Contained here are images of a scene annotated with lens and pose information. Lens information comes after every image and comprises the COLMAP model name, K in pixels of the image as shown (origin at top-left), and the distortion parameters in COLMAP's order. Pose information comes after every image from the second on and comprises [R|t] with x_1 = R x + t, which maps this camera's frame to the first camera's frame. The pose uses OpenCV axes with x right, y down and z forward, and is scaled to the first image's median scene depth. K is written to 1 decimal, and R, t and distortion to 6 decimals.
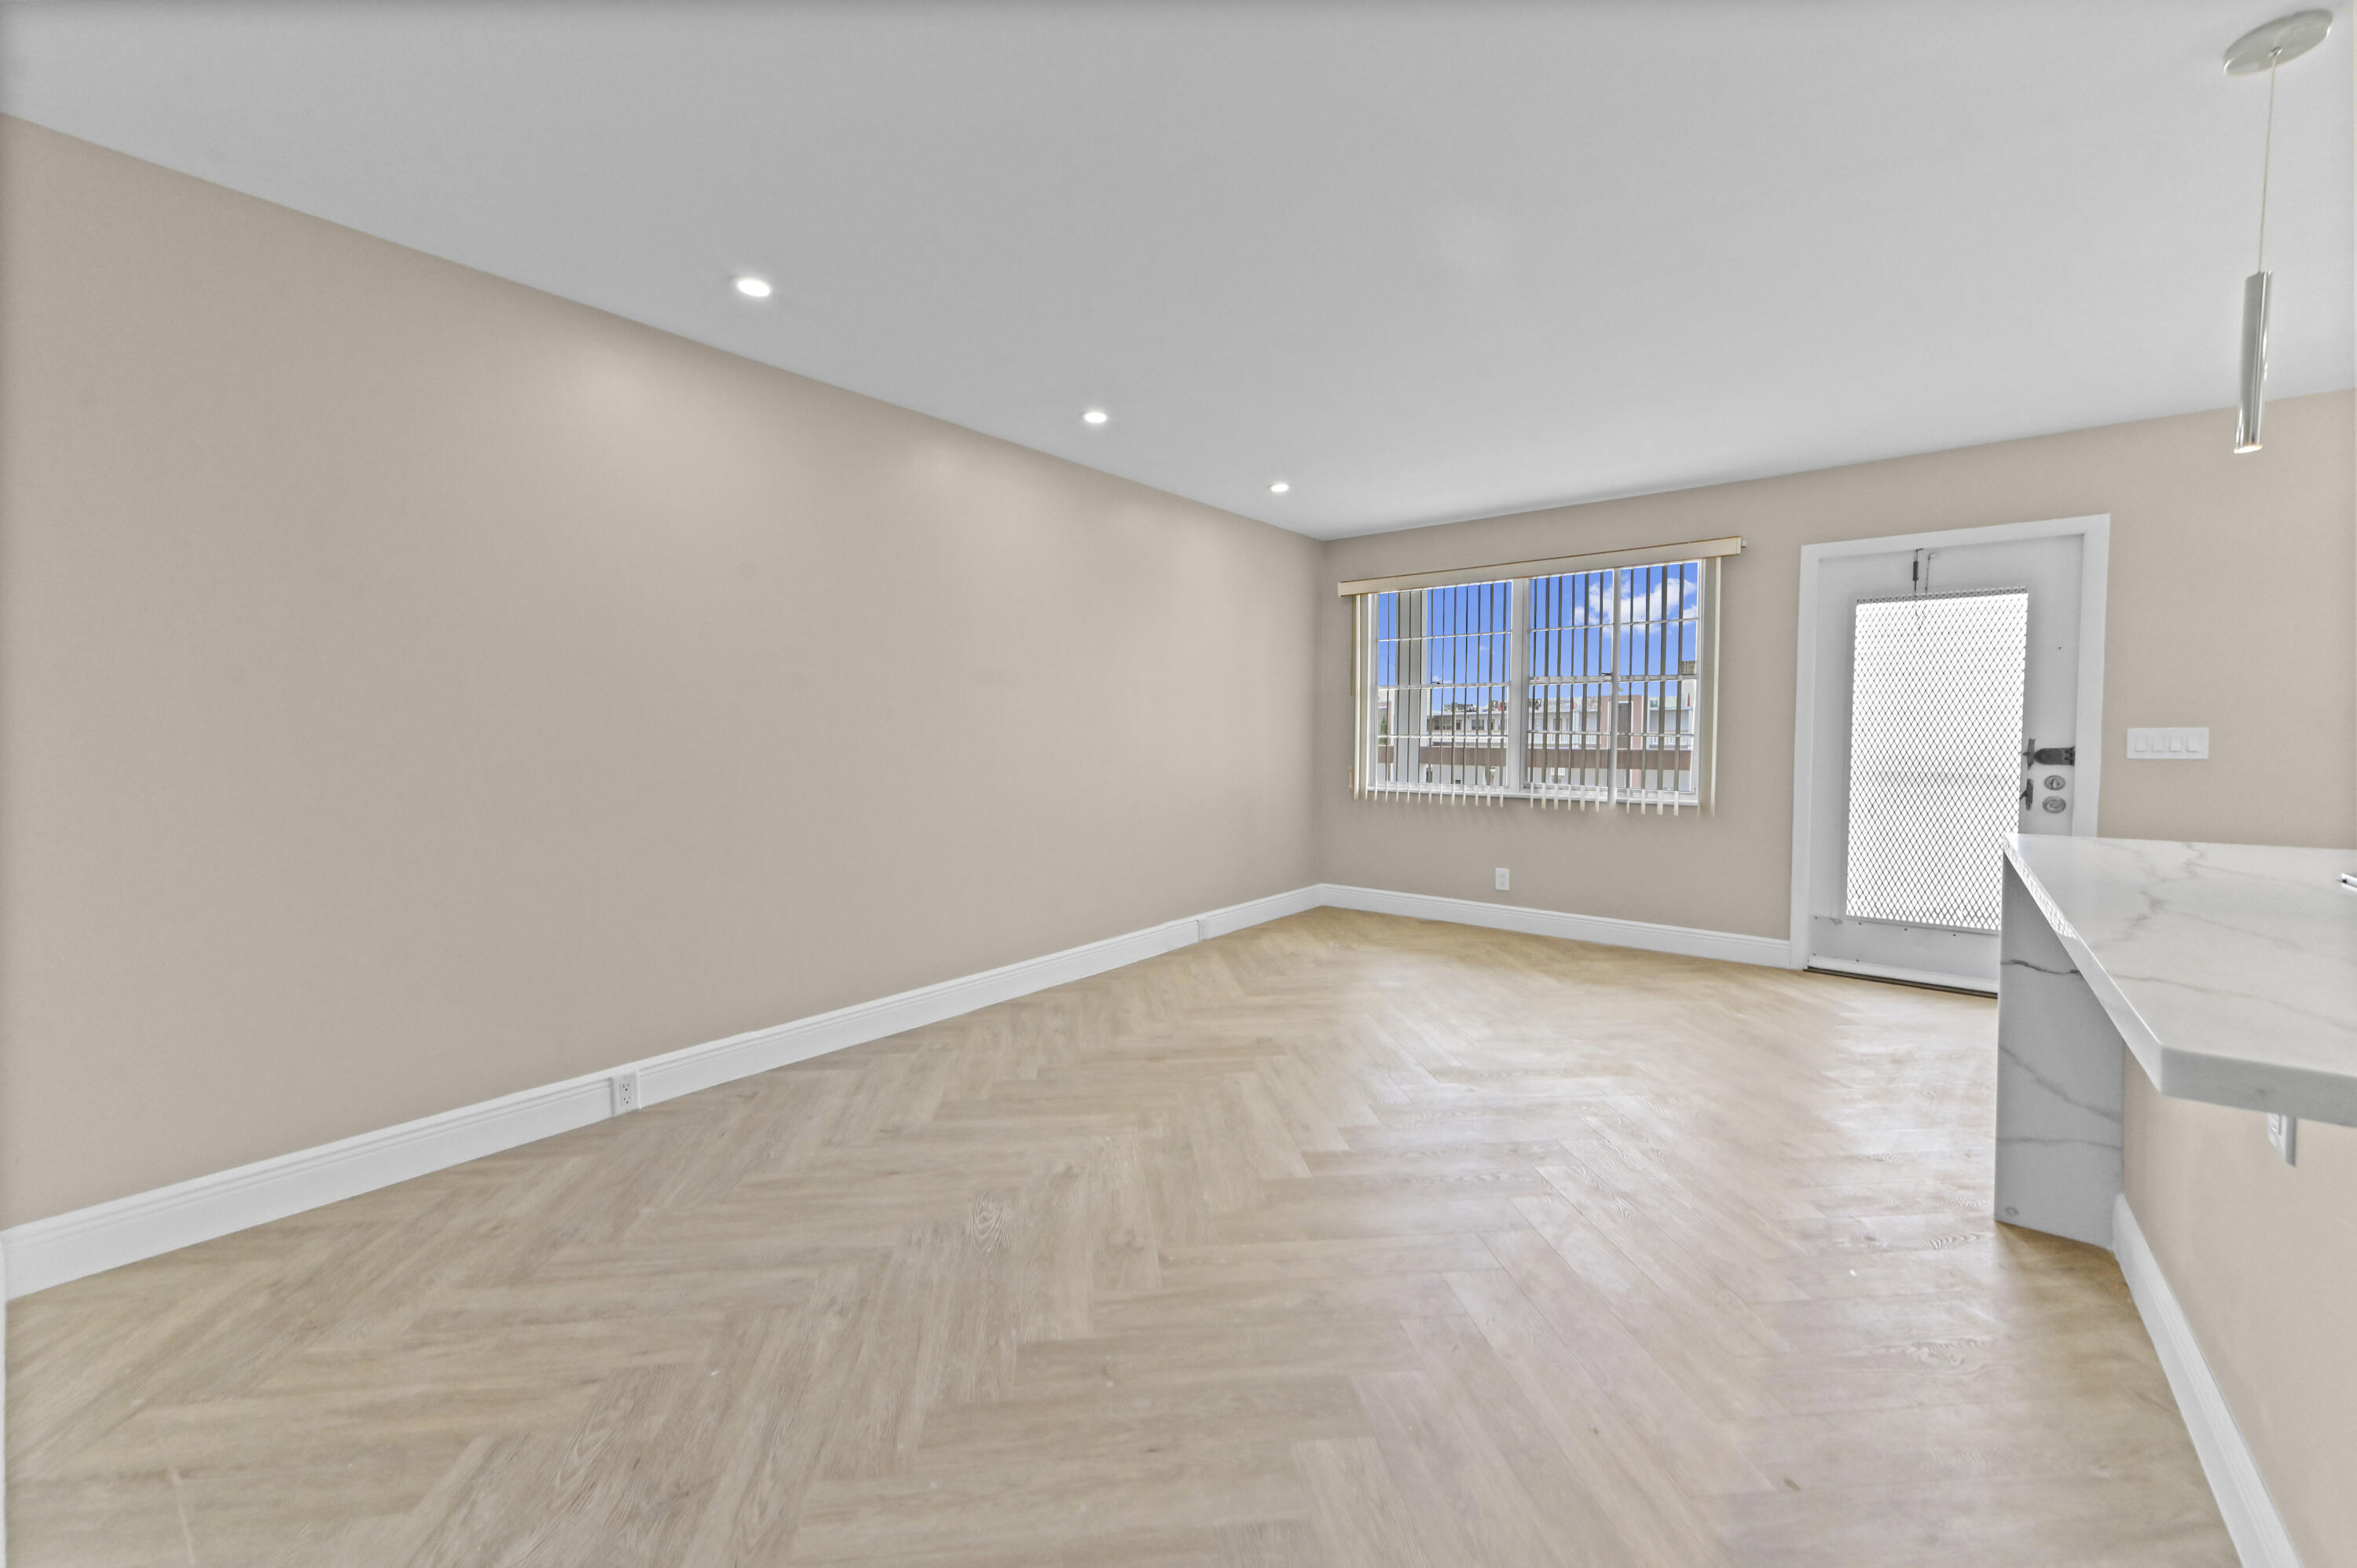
lens RADIAL K [[902.4, 0, 1159.2], [0, 902.4, 749.2], [0, 0, 1]] dist [0.018702, 0.000128]
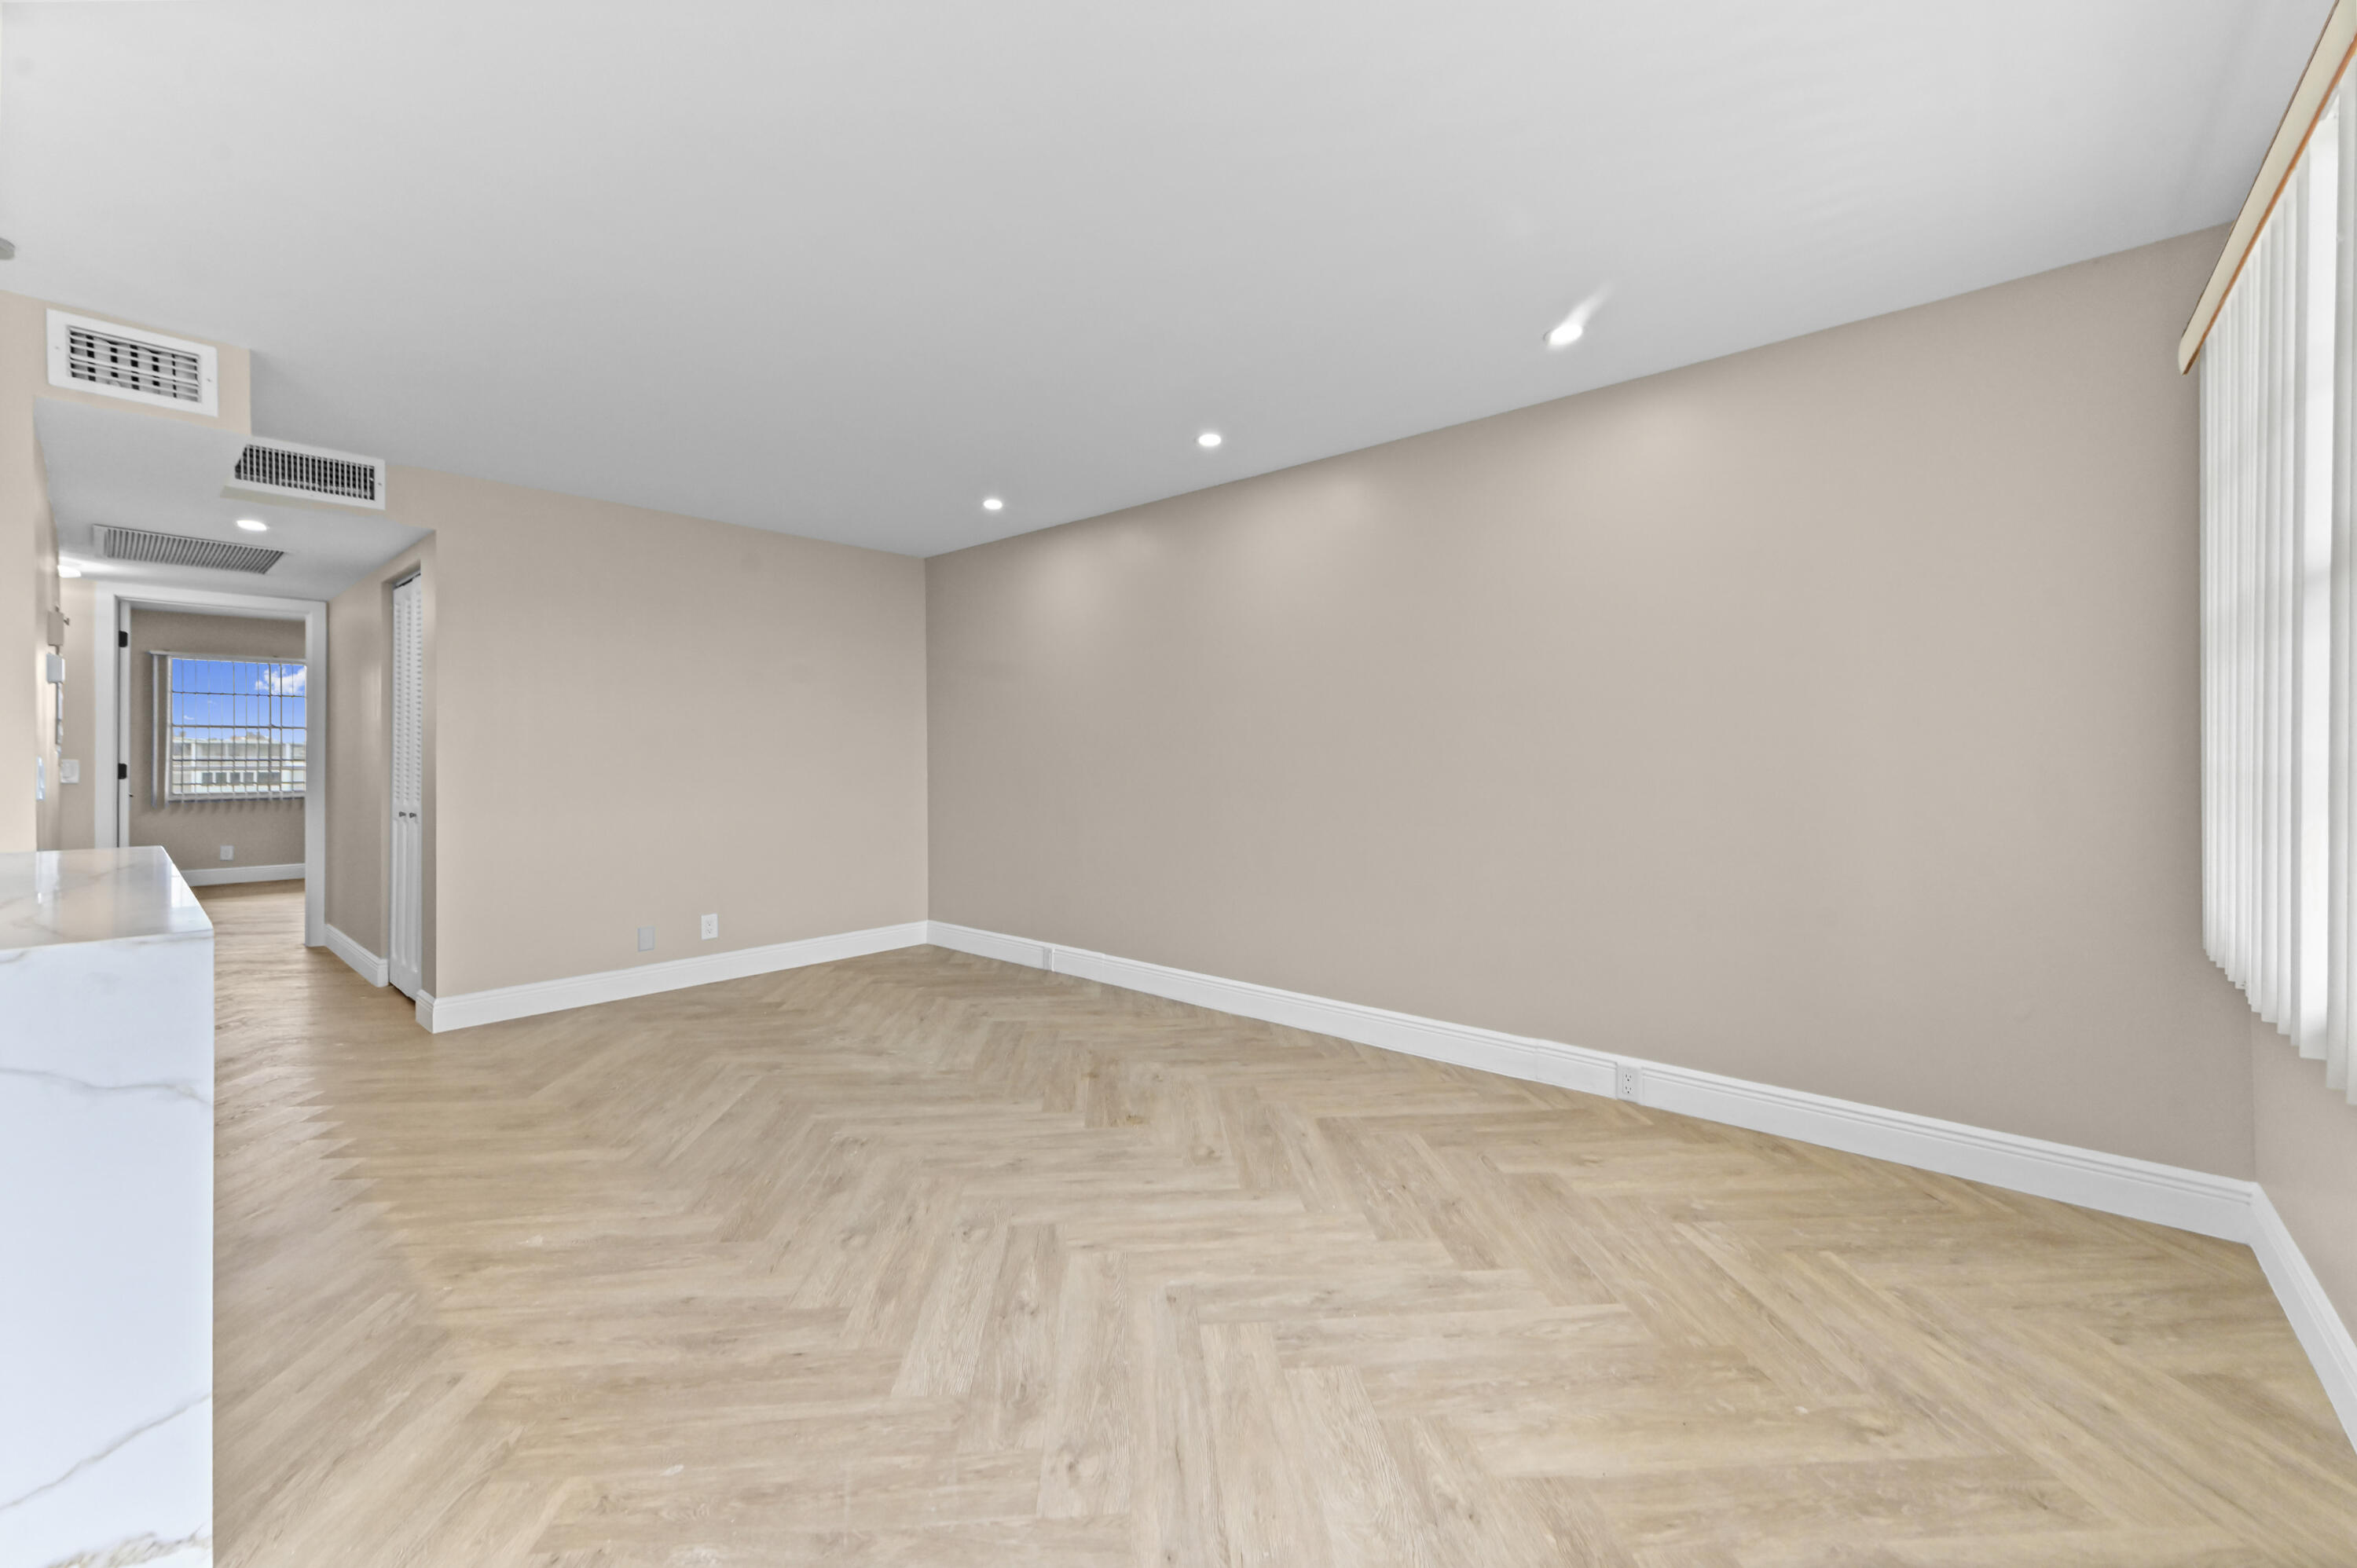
lens RADIAL K [[930.7, 0, 1187.5], [0, 930.7, 742.7], [0, 0, 1]] dist [0.014463, -0.000112]
pose [[-0.024614, -0.006961, -0.999673, 1.026613], [-0.010351, 0.999924, -0.006708, -0.024823], [0.999643, 0.010182, -0.024684, 1.109579]]
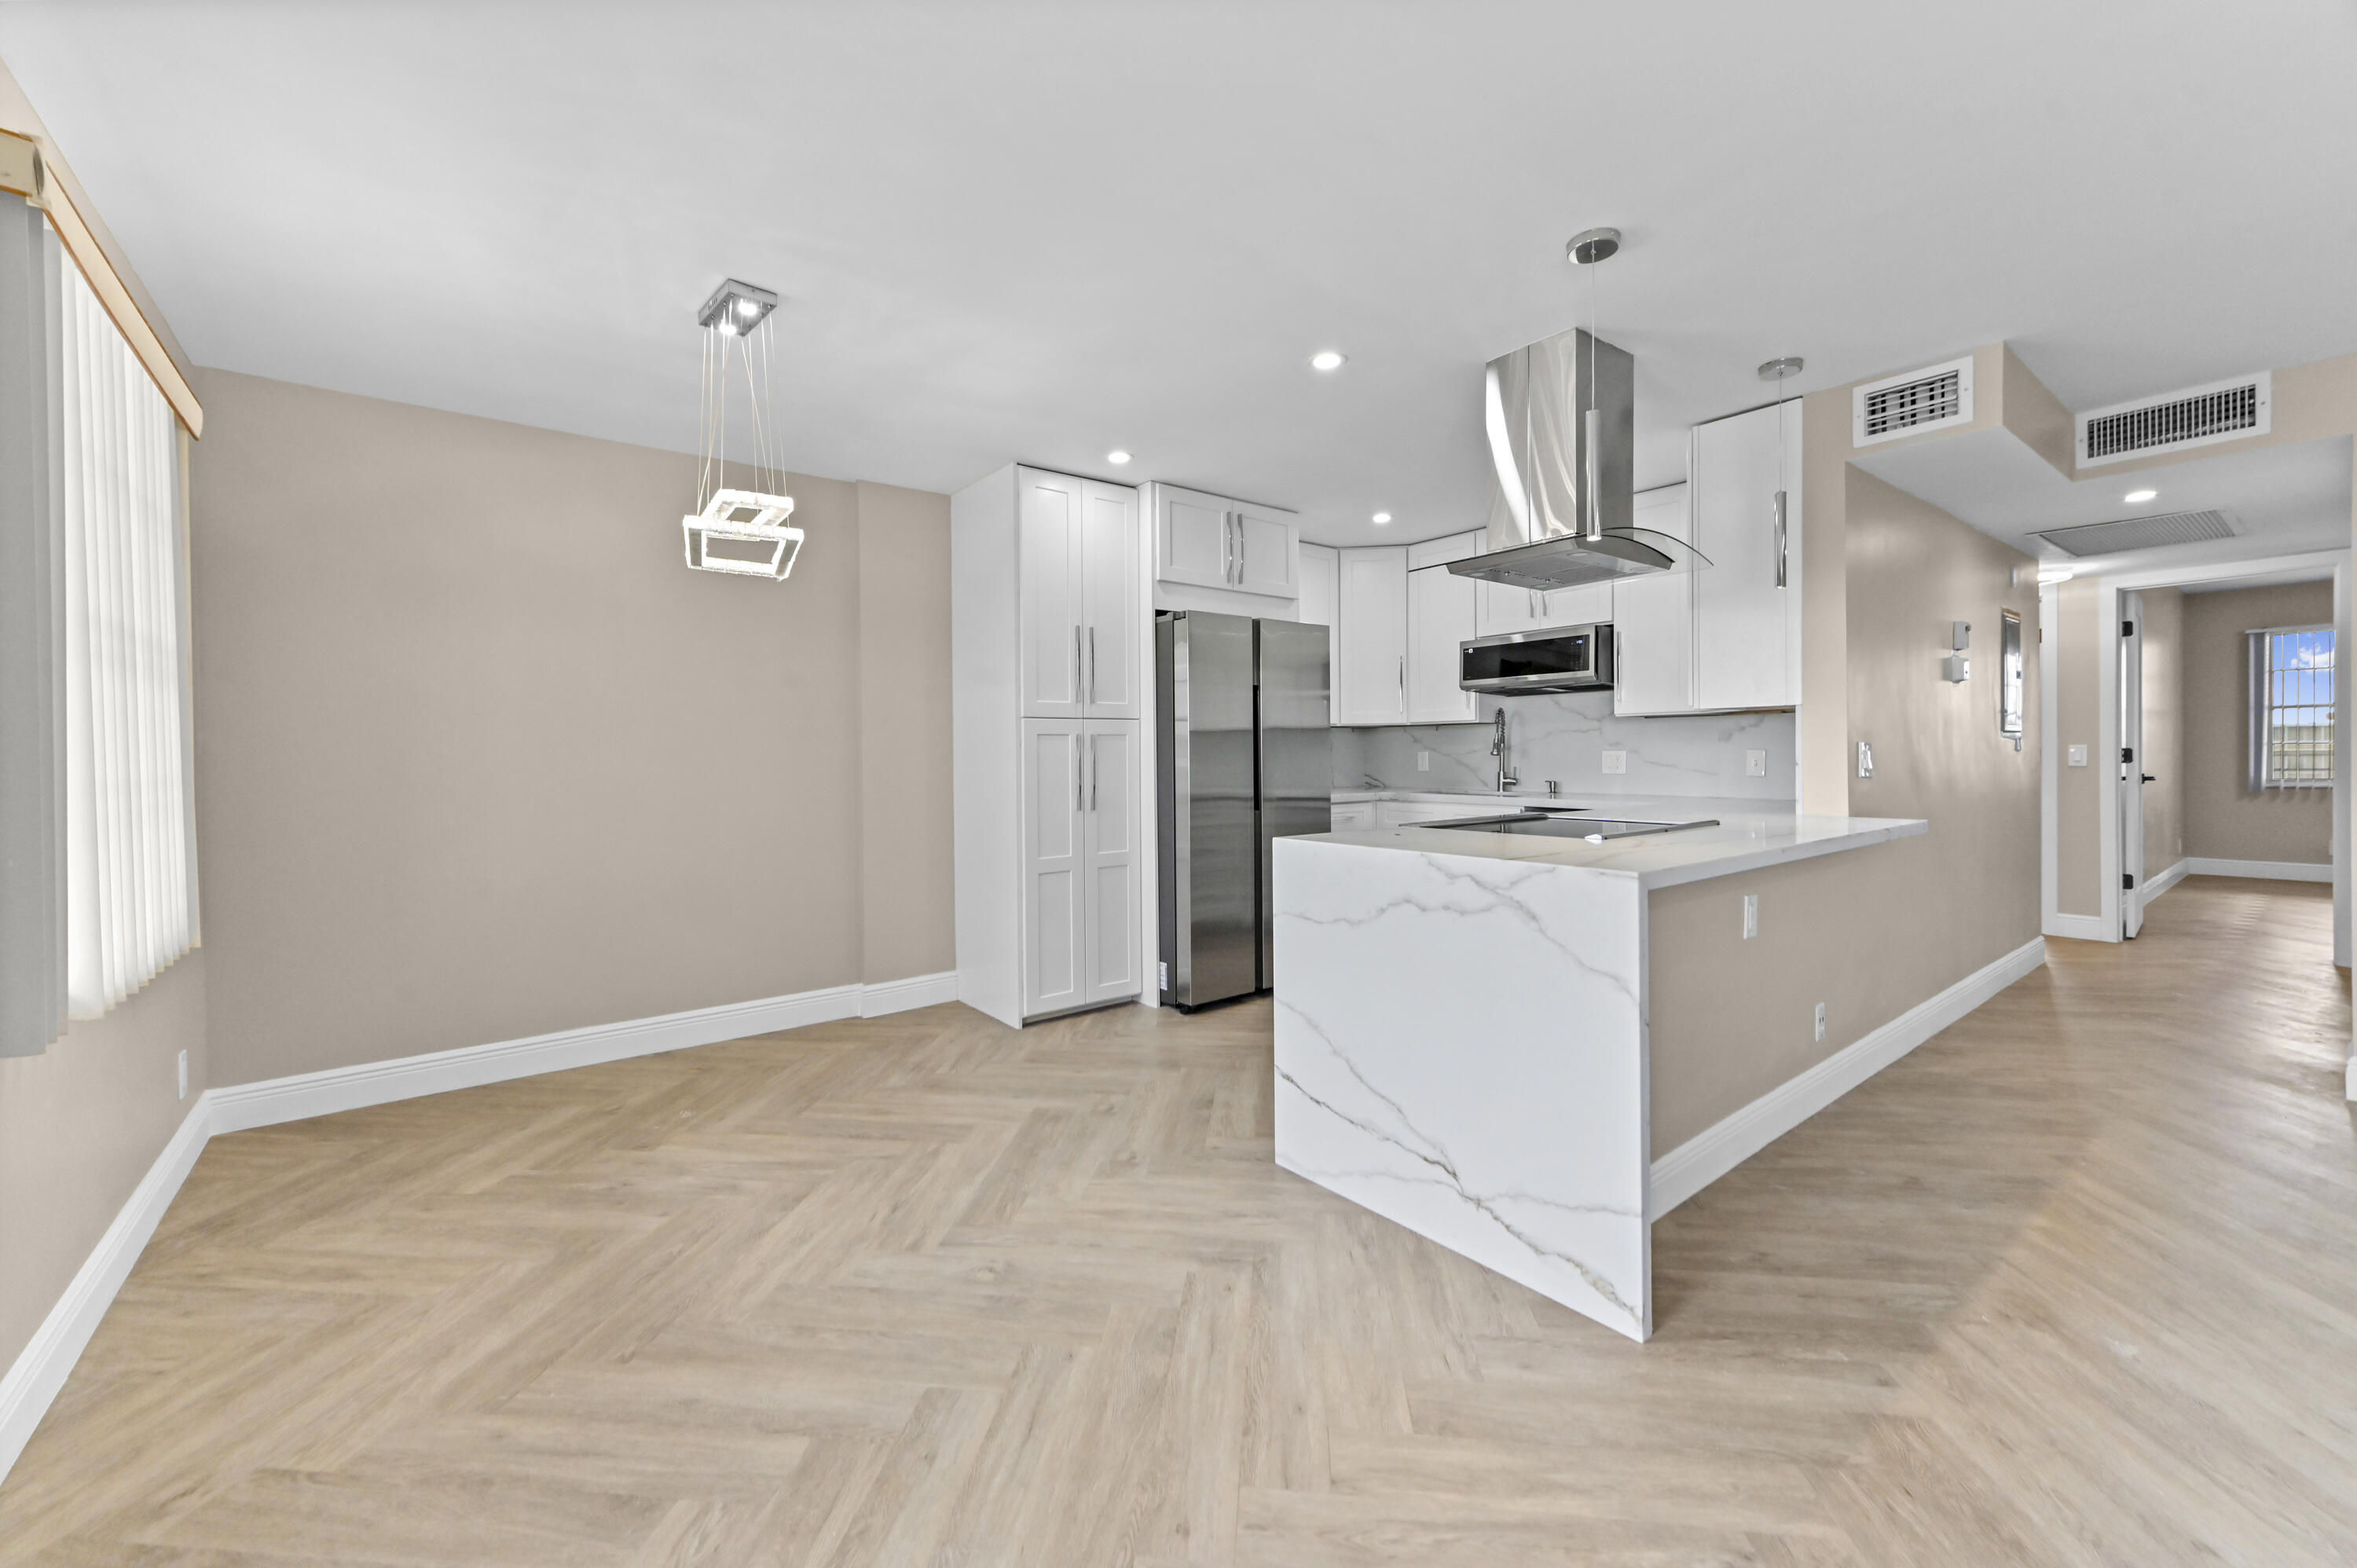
lens RADIAL K [[930.7, 0, 1165.3], [0, 930.7, 764.8], [0, 0, 1]] dist [0.014463, -0.000112]
pose [[-0.975973, 0.011262, 0.217599, 0.765229], [0.017027, 0.999552, 0.024635, -0.020810], [-0.217224, 0.027748, -0.975727, 1.267763]]
